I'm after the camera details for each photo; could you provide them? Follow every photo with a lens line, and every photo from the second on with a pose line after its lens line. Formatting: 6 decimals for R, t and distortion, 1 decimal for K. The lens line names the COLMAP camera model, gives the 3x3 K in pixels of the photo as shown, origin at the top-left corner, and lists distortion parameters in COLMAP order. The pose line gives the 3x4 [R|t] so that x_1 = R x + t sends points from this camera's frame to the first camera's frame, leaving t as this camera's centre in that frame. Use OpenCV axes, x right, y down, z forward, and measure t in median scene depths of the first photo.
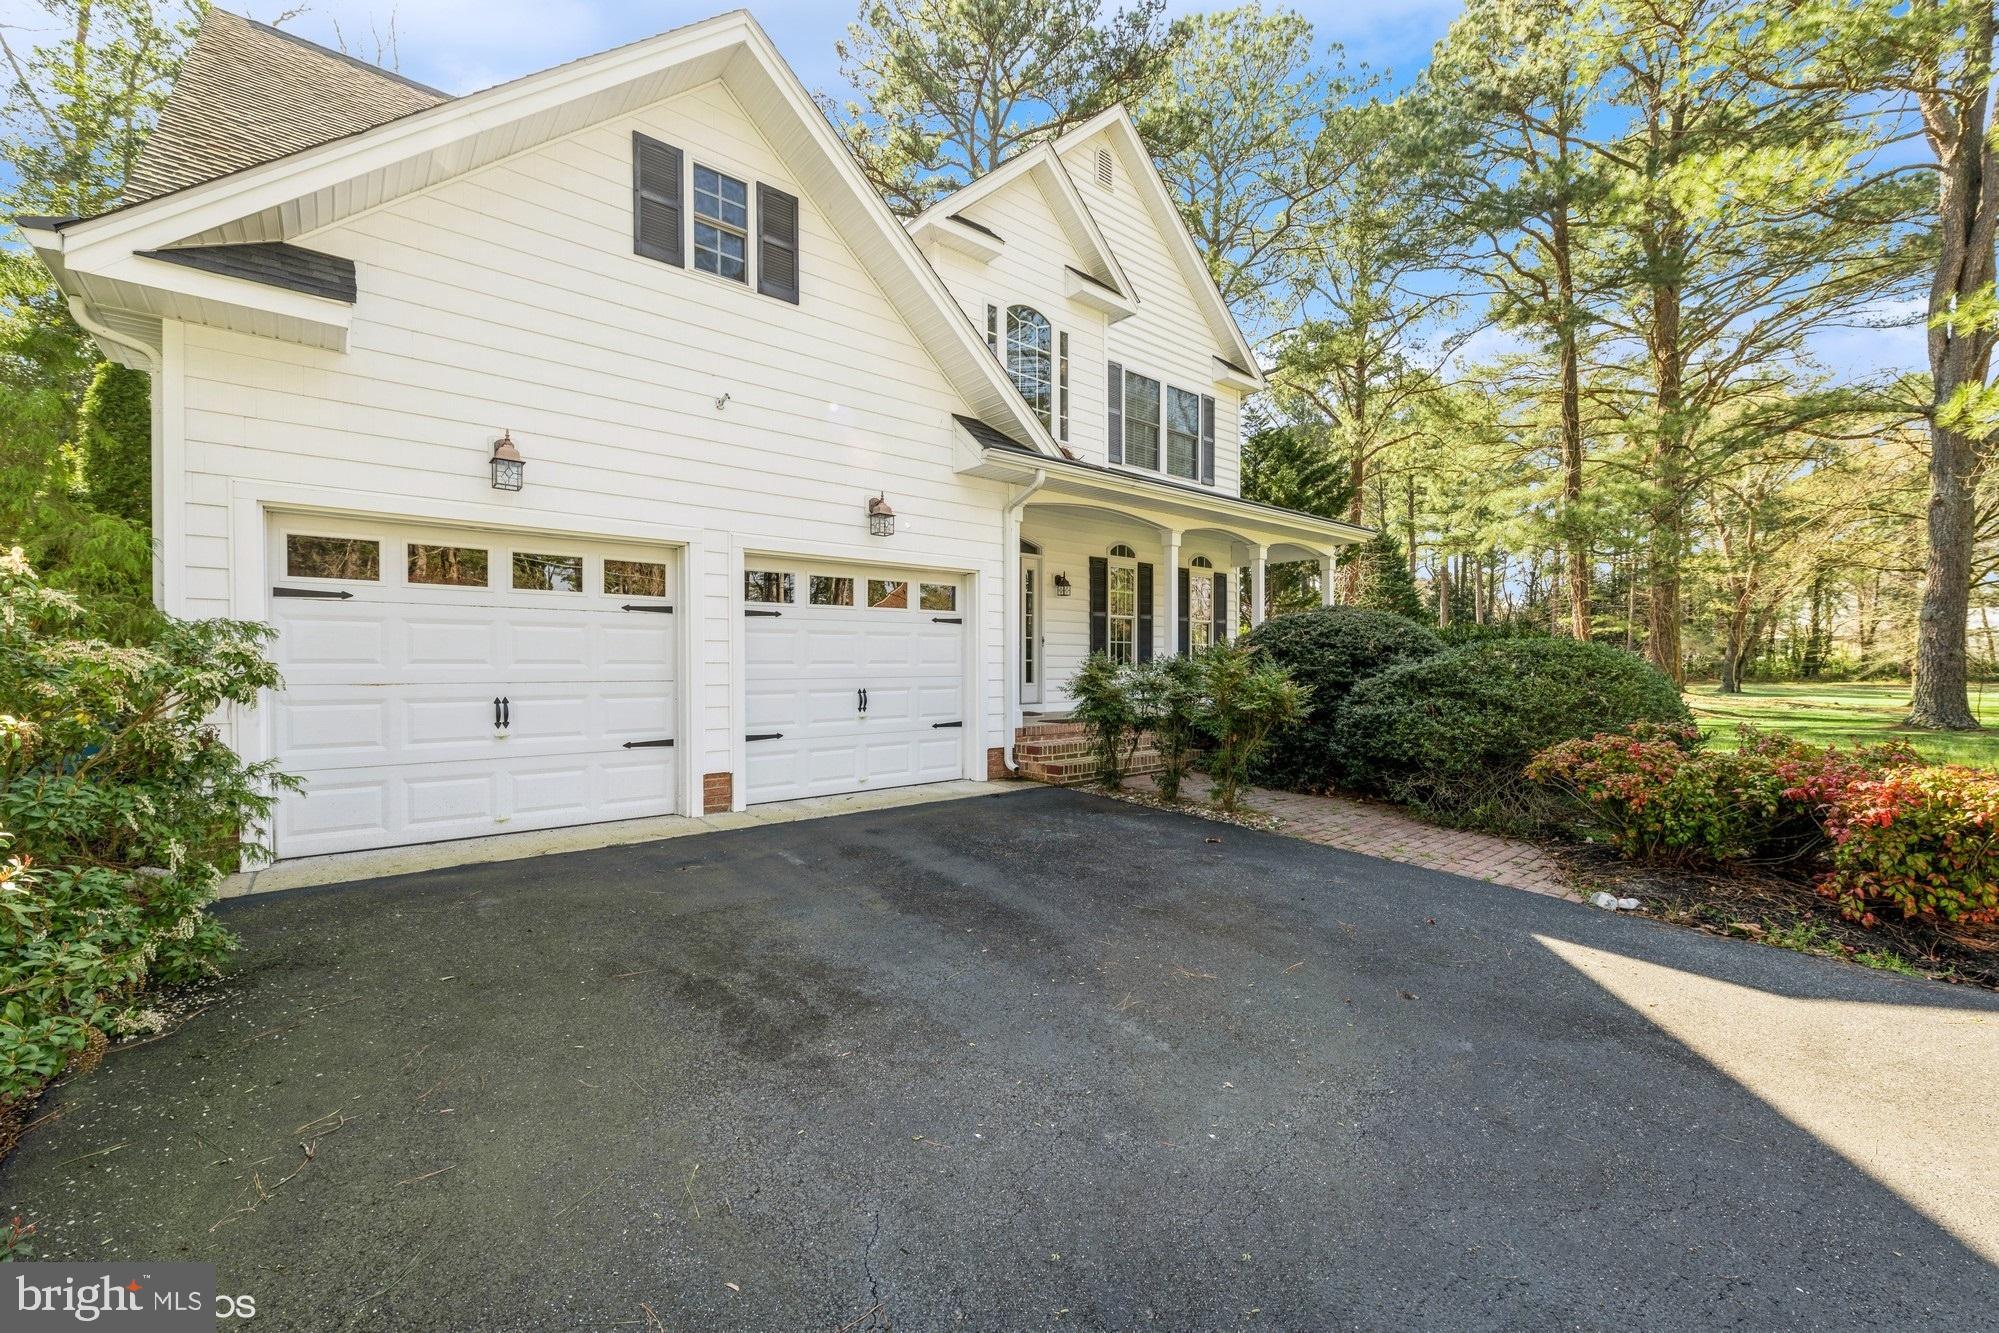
lens RADIAL K [[804.1, 0, 999.5], [0, 804.1, 666.5], [0, 0, 1]] dist [0.001068, 0.000032]
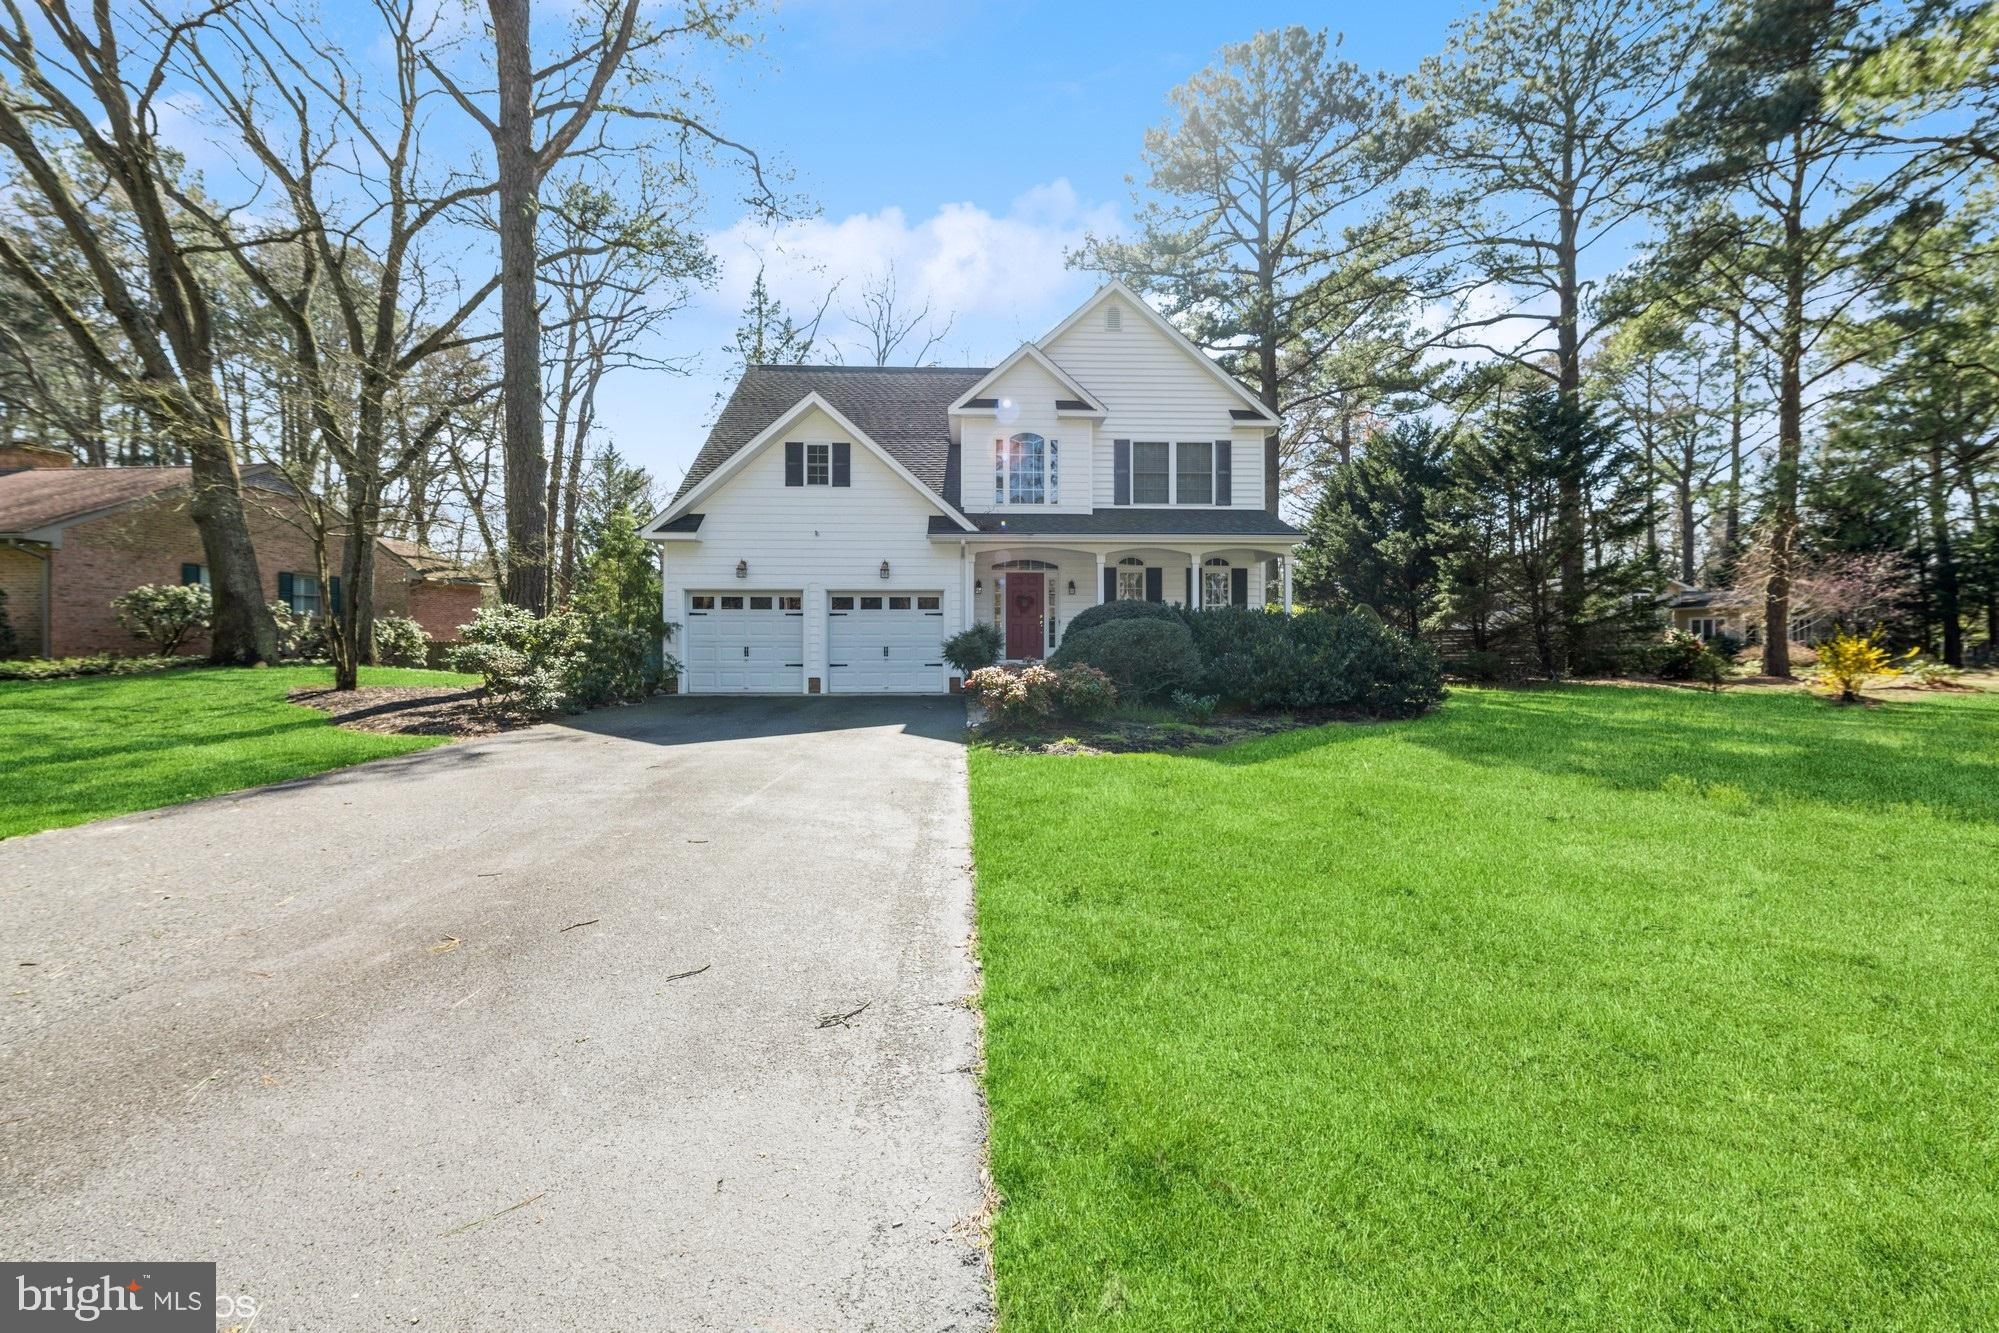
lens RADIAL K [[813.3, 0, 995.1], [0, 813.3, 636.0], [0, 0, 1]] dist [0.000748, 0.000091]
pose [[0.788673, -0.000639, -0.614813, 1.626435], [-0.003170, 0.999982, -0.005106, 0.010363], [0.614805, 0.005976, 0.788656, -0.673290]]
